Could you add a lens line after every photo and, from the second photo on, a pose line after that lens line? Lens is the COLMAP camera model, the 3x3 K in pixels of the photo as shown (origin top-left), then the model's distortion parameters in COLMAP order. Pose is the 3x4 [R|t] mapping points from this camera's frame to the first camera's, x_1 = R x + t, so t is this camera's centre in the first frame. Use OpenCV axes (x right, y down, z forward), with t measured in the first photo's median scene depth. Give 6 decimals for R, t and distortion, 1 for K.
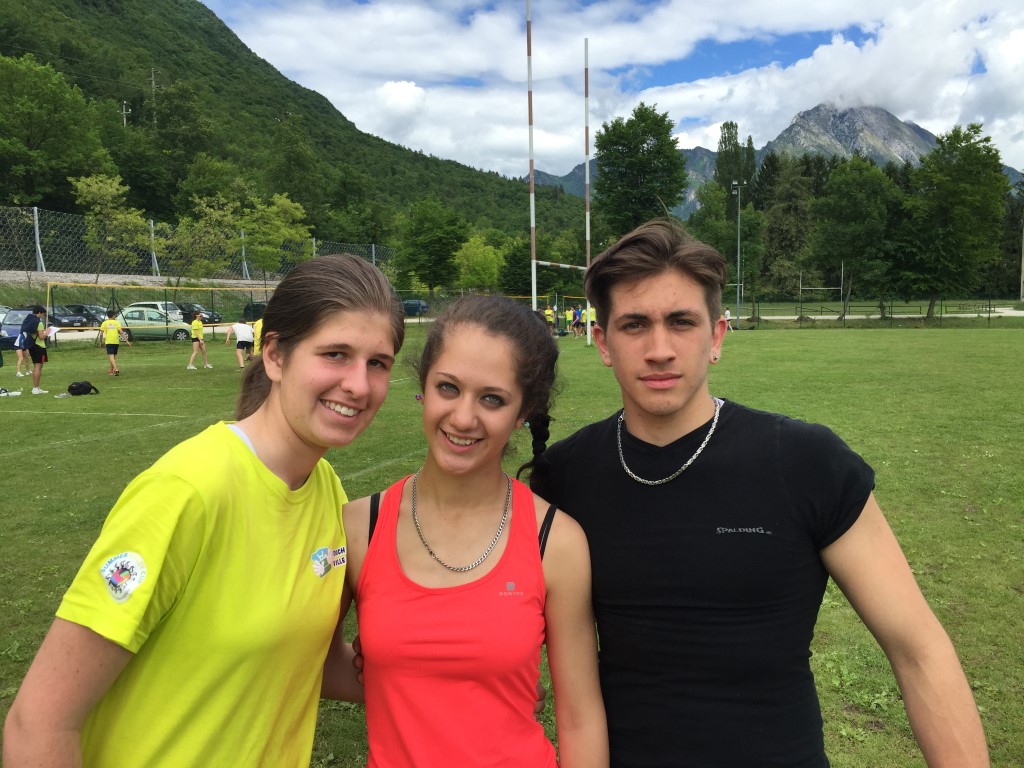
lens RADIAL K [[876.5, 0, 512.0], [0, 876.5, 384.0], [0, 0, 1]] dist [0.003399, -0.002727]
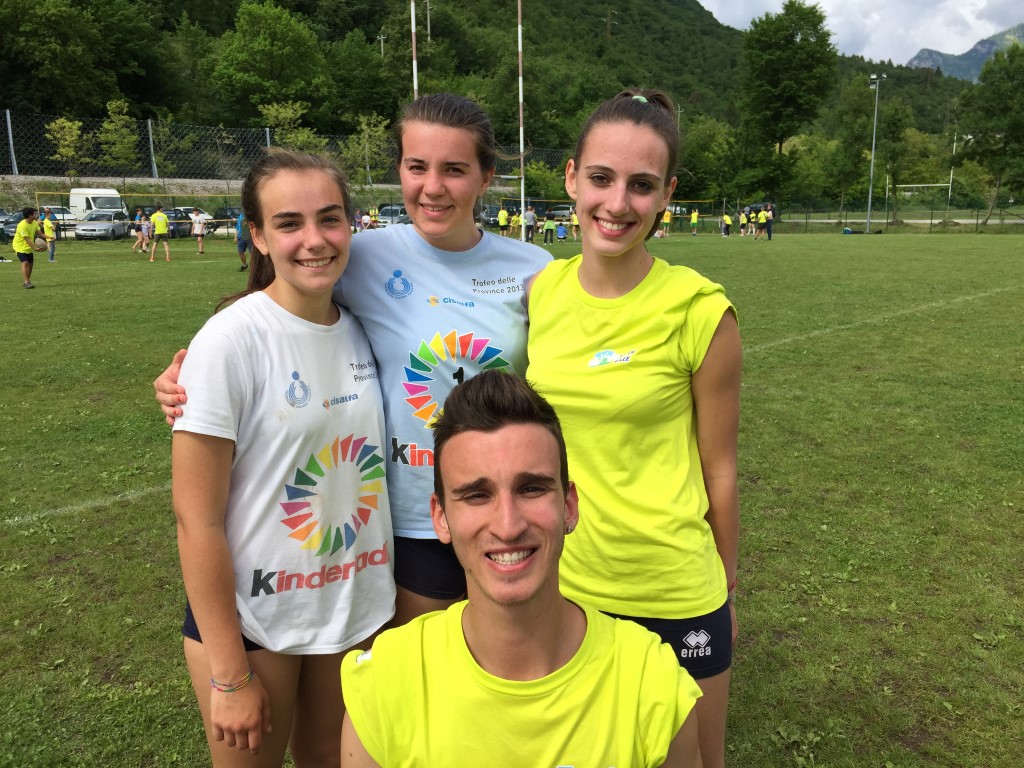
lens RADIAL K [[856.3, 0, 512.0], [0, 856.3, 384.0], [0, 0, 1]] dist [0.106813, -0.178036]
pose [[0.920082, 0.081689, -0.383113, 0.265743], [-0.037291, 0.991838, 0.121928, 0.000157], [0.389946, -0.097897, 0.915619, -0.043541]]
